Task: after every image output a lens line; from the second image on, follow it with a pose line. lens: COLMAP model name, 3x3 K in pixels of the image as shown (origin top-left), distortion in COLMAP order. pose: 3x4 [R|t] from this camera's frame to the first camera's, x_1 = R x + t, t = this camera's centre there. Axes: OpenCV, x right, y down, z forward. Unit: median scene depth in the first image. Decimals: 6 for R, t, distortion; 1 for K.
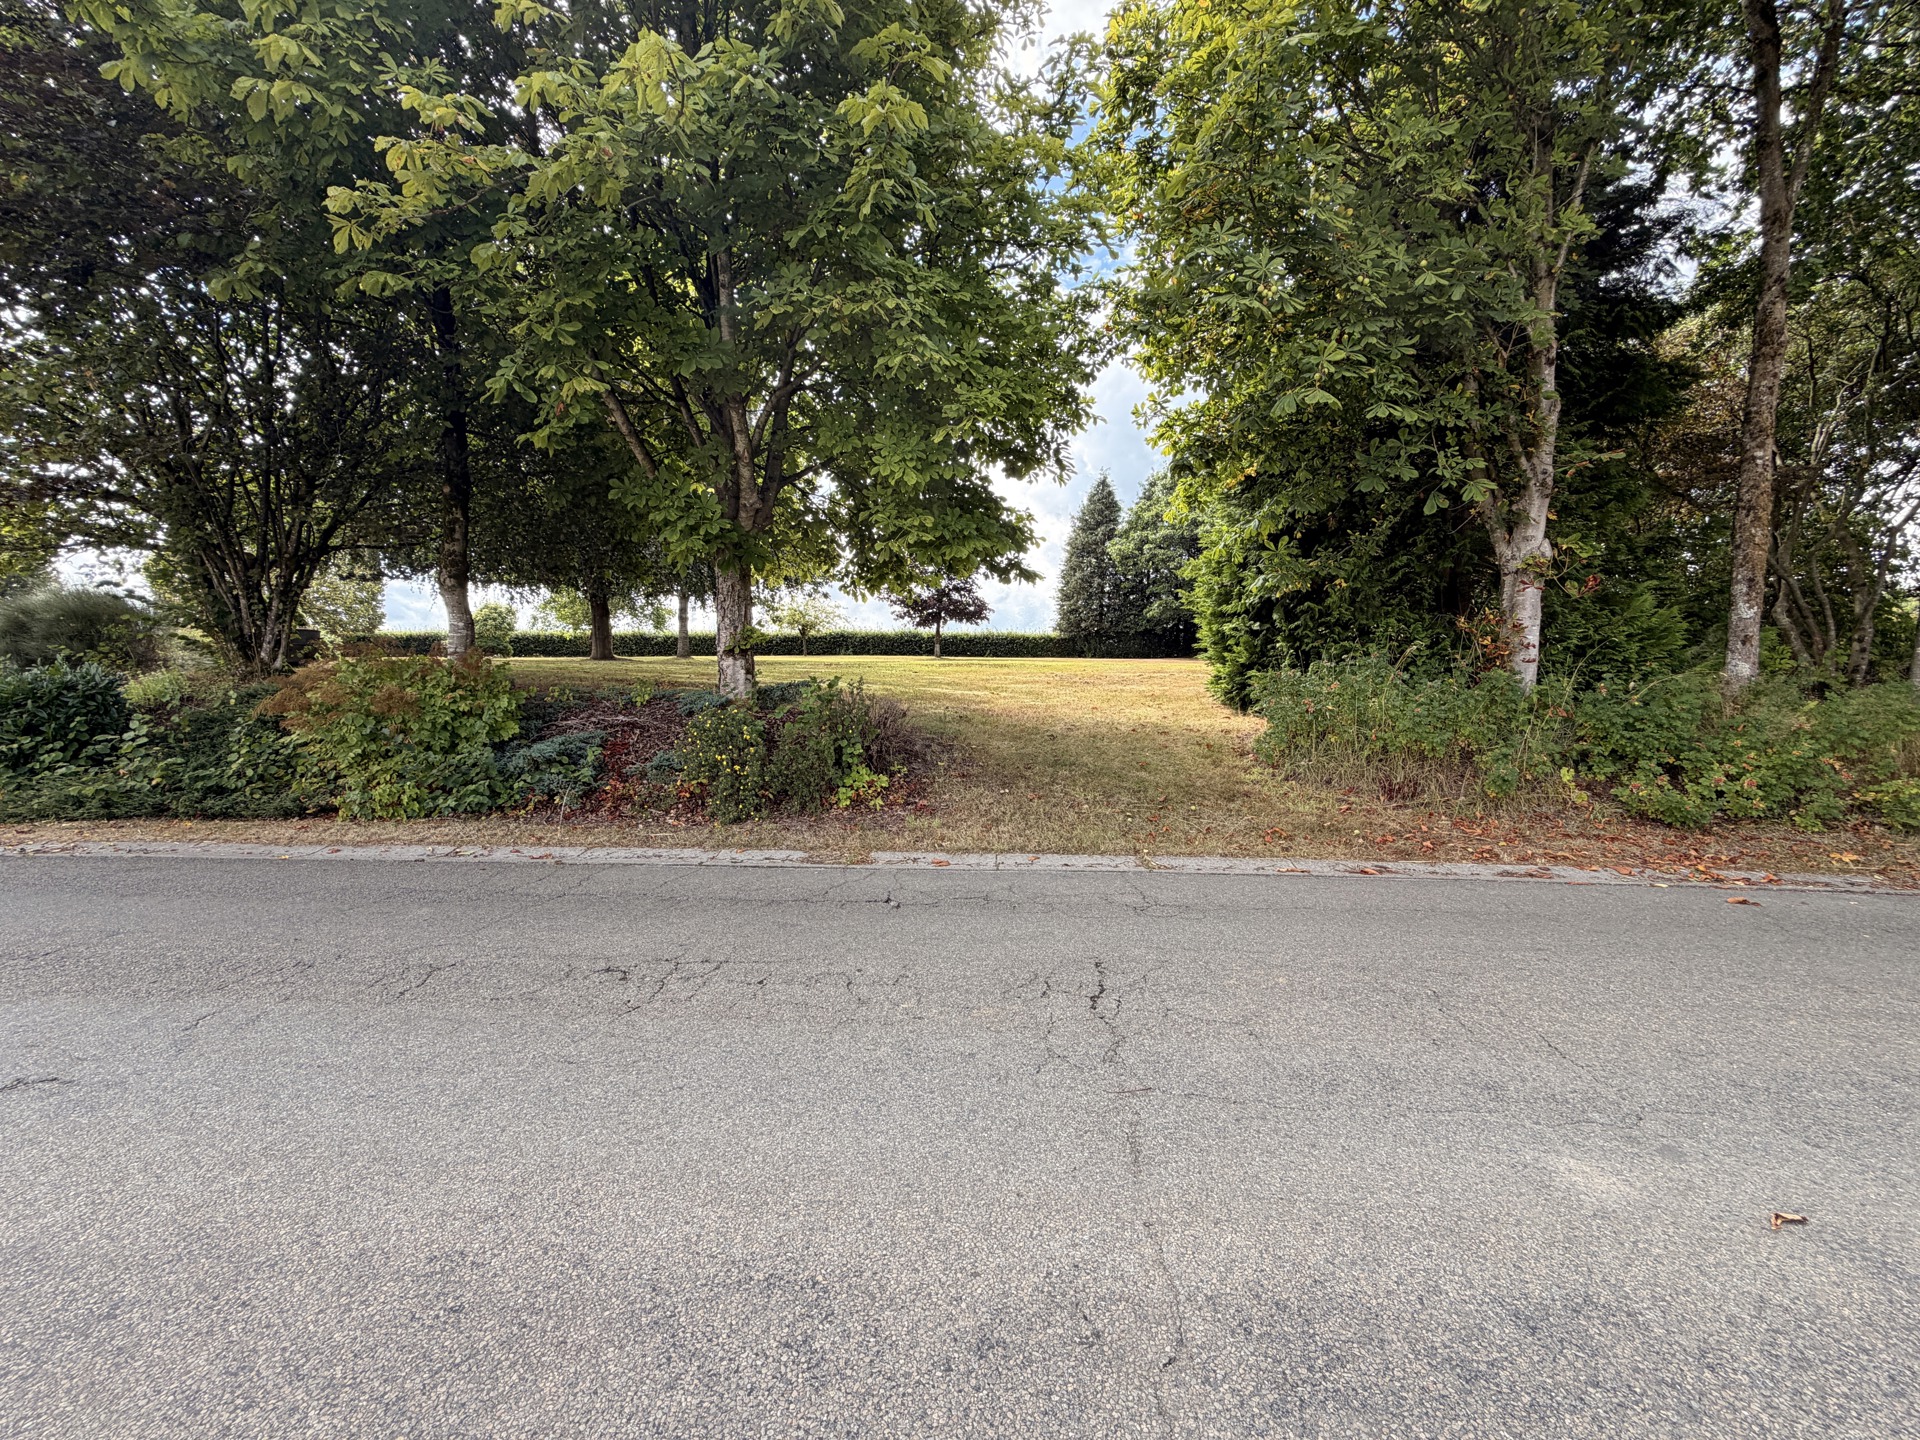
lens RADIAL K [[847.9, 0, 960.0], [0, 847.9, 720.0], [0, 0, 1]] dist [-0.000835, -0.000153]
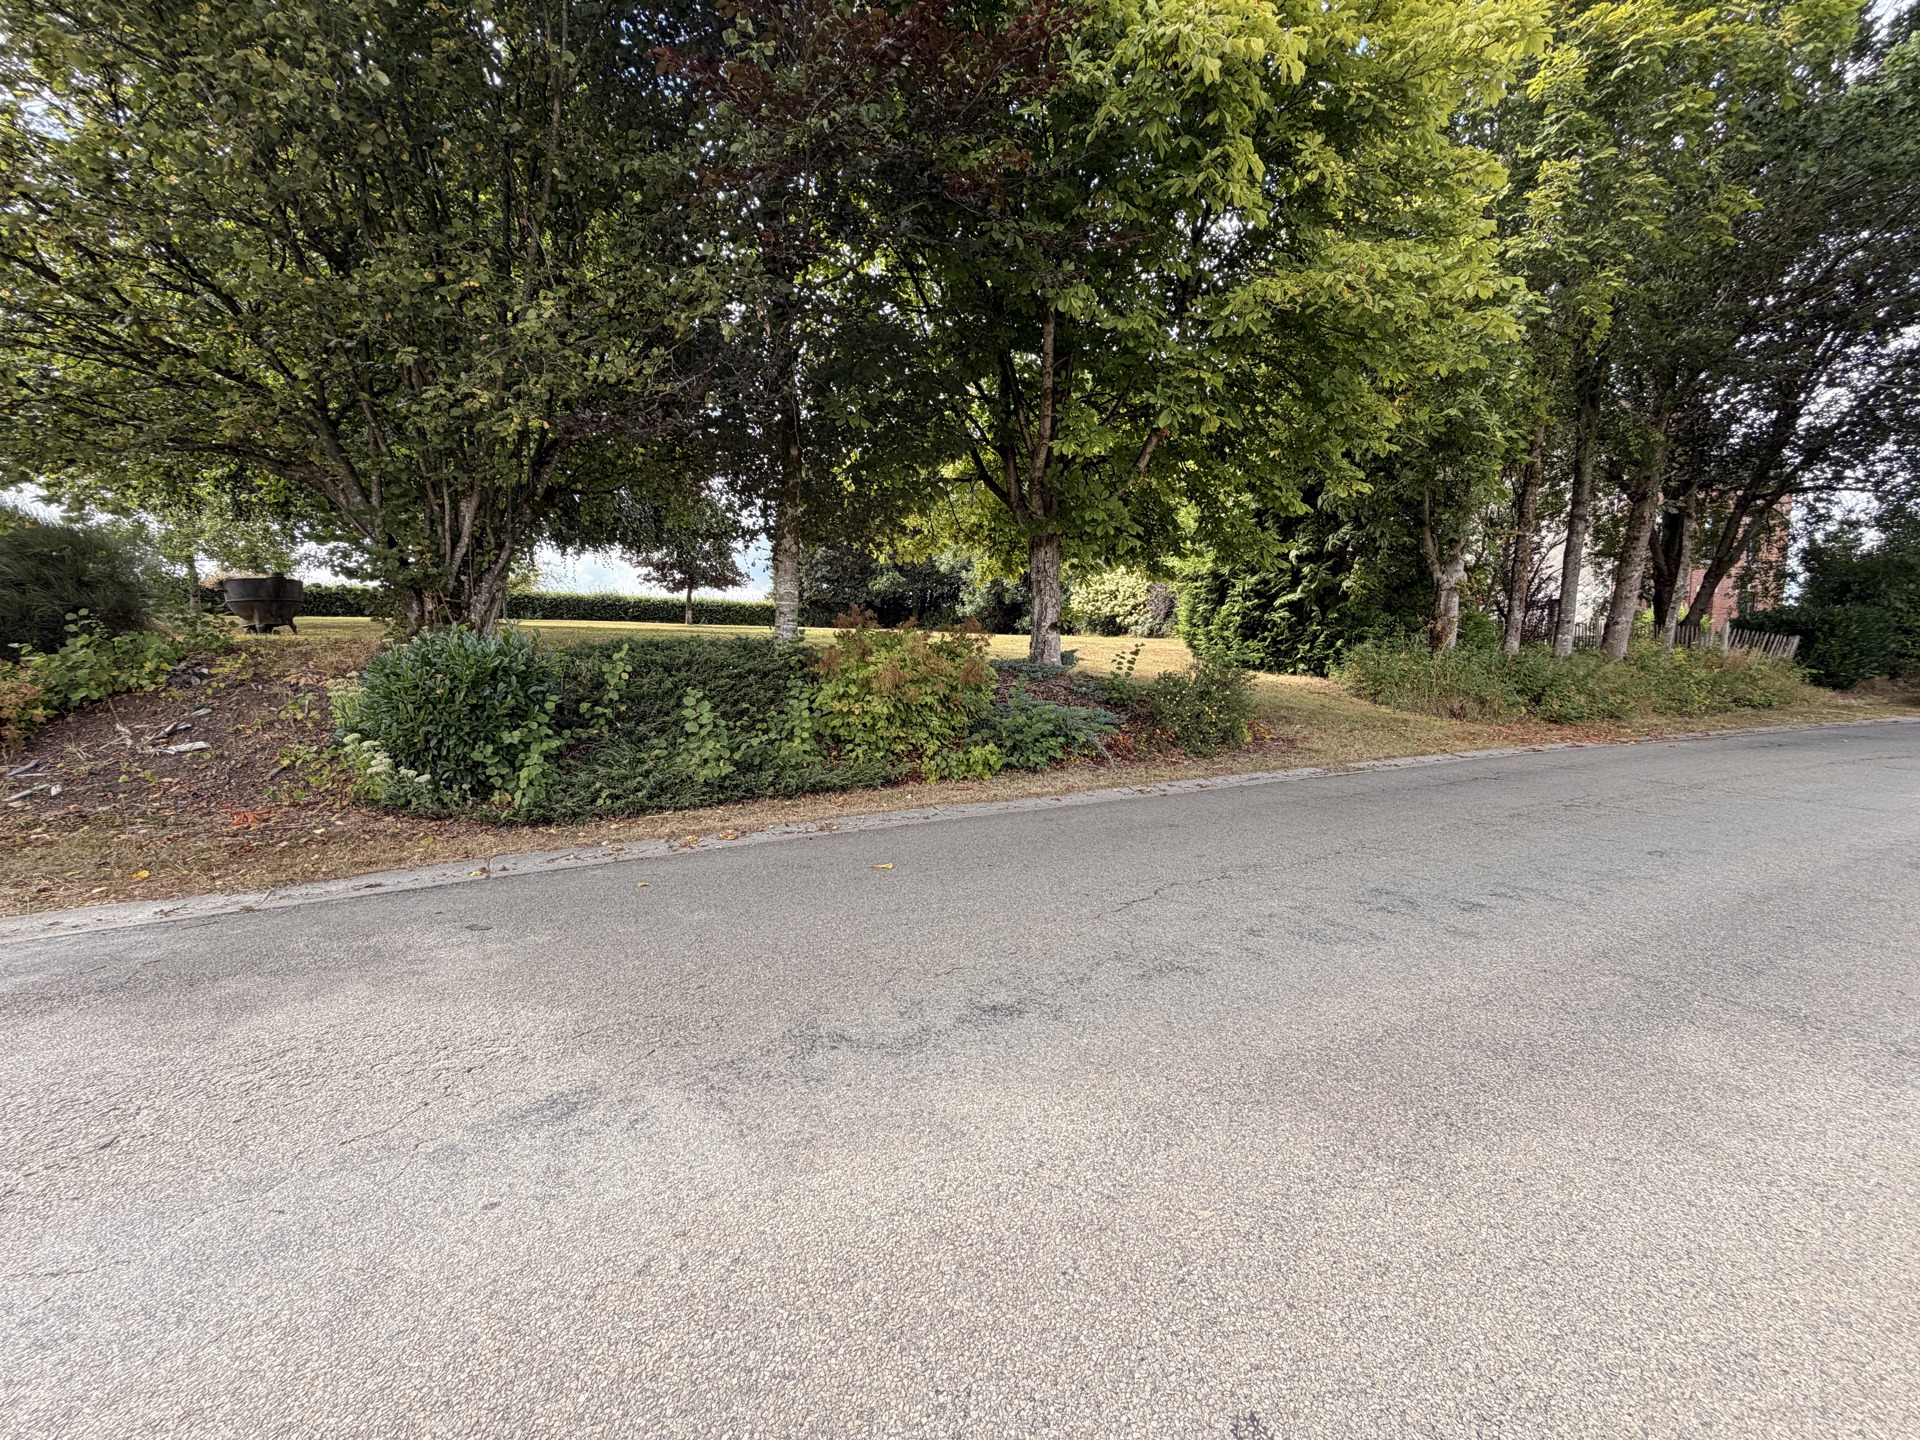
lens RADIAL K [[847.9, 0, 960.0], [0, 847.9, 720.0], [0, 0, 1]] dist [-0.000835, -0.000153]
pose [[0.826962, -0.044799, 0.560470, -0.322270], [0.023593, 0.998708, 0.045016, -0.001829], [-0.561762, -0.024003, 0.826951, 0.030012]]
